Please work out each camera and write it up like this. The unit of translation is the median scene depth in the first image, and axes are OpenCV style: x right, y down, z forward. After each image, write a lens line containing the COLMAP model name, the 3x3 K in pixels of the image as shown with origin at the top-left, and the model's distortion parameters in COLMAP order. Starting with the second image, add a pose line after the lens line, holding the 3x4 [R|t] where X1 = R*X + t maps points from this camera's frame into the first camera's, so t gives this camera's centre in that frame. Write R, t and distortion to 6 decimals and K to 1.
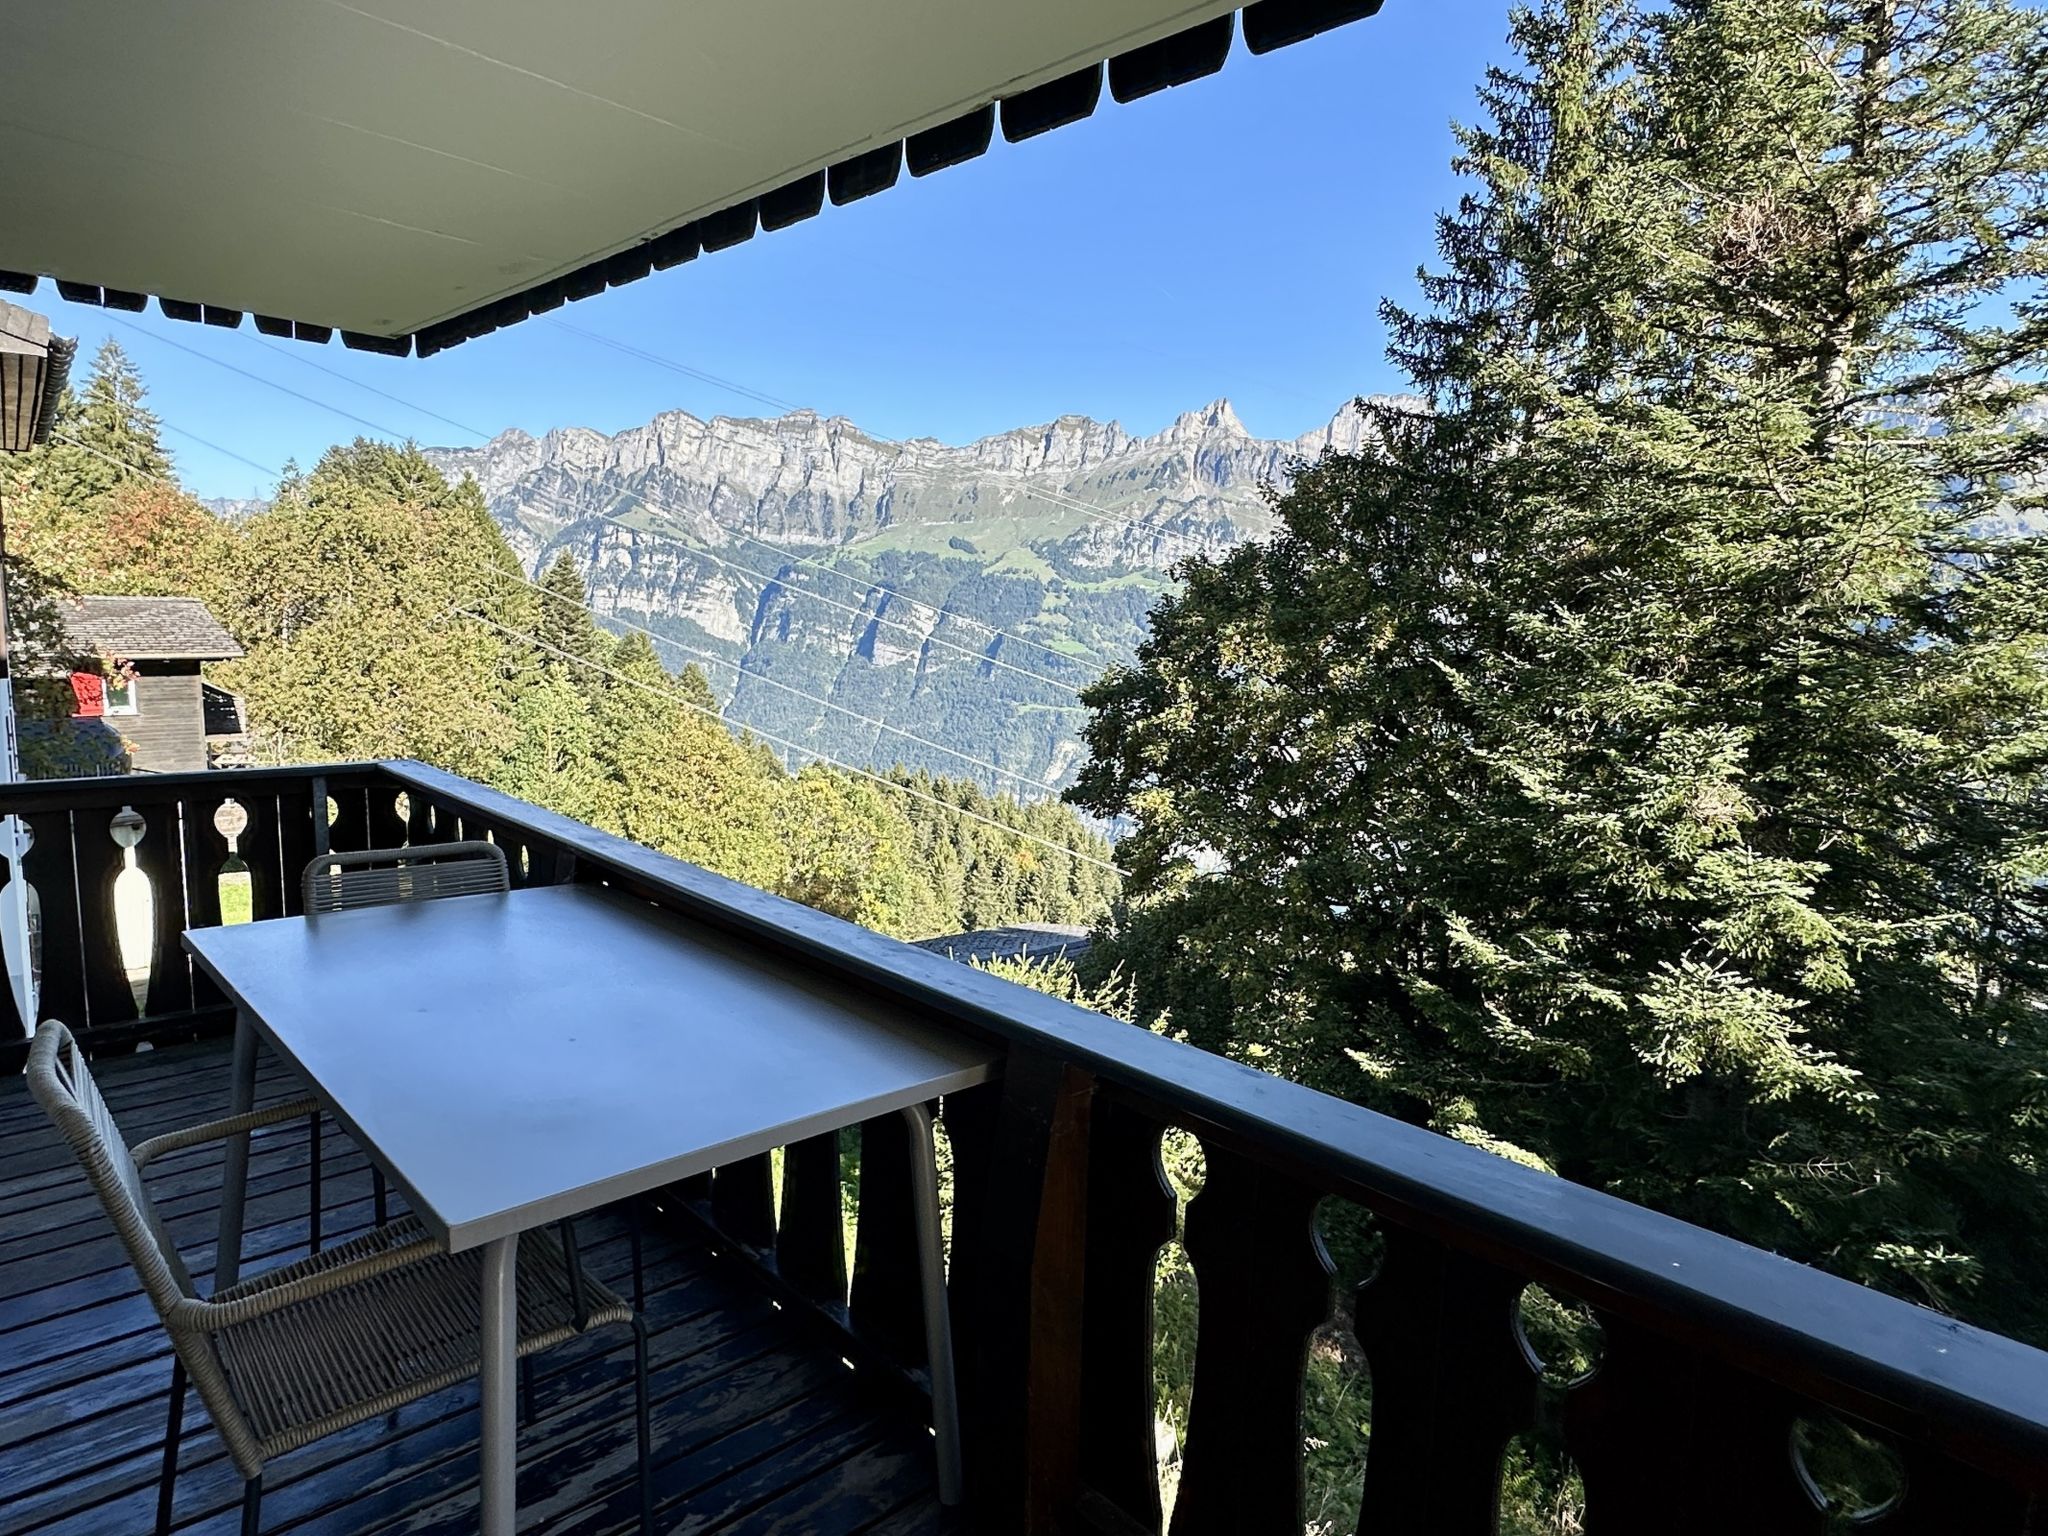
lens RADIAL K [[1191.0, 0, 1032.0], [0, 1191.0, 771.8], [0, 0, 1]] dist [0.002819, 0.002169]
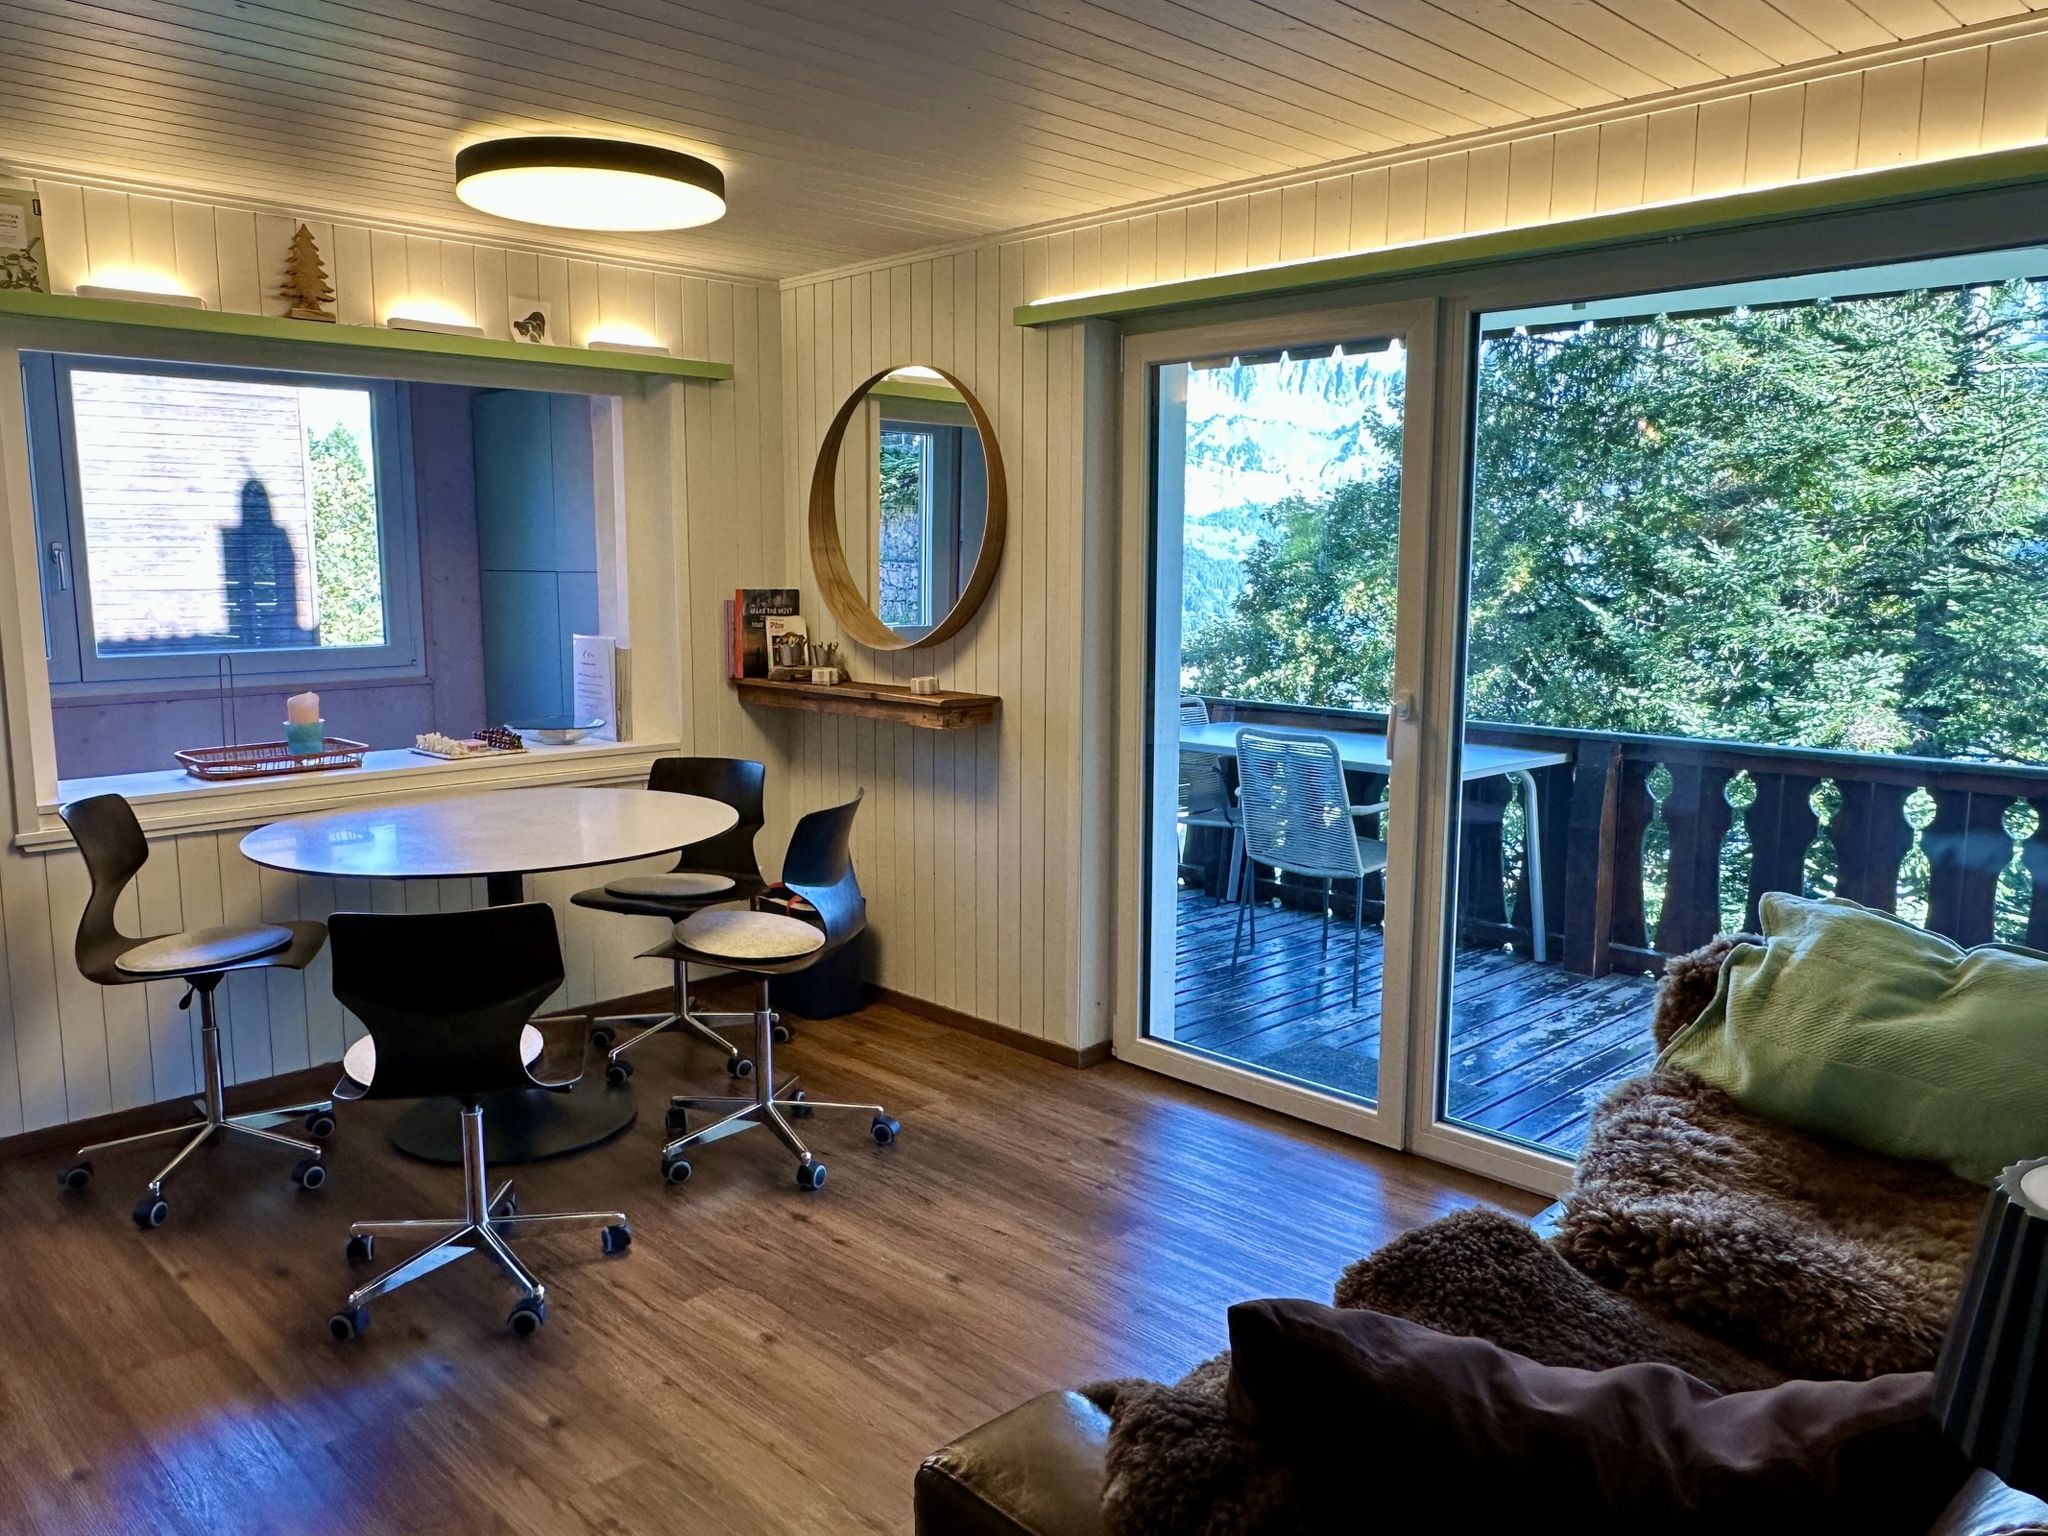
lens RADIAL K [[1472.6, 0, 1024.0], [0, 1472.6, 768.0], [0, 0, 1]] dist [0.001040, -0.011086]
pose [[0.999458, -0.032919, 0.000794, -0.137831], [0.032916, 0.999451, 0.003831, 0.027140], [-0.000920, -0.003803, 0.999992, -0.231255]]
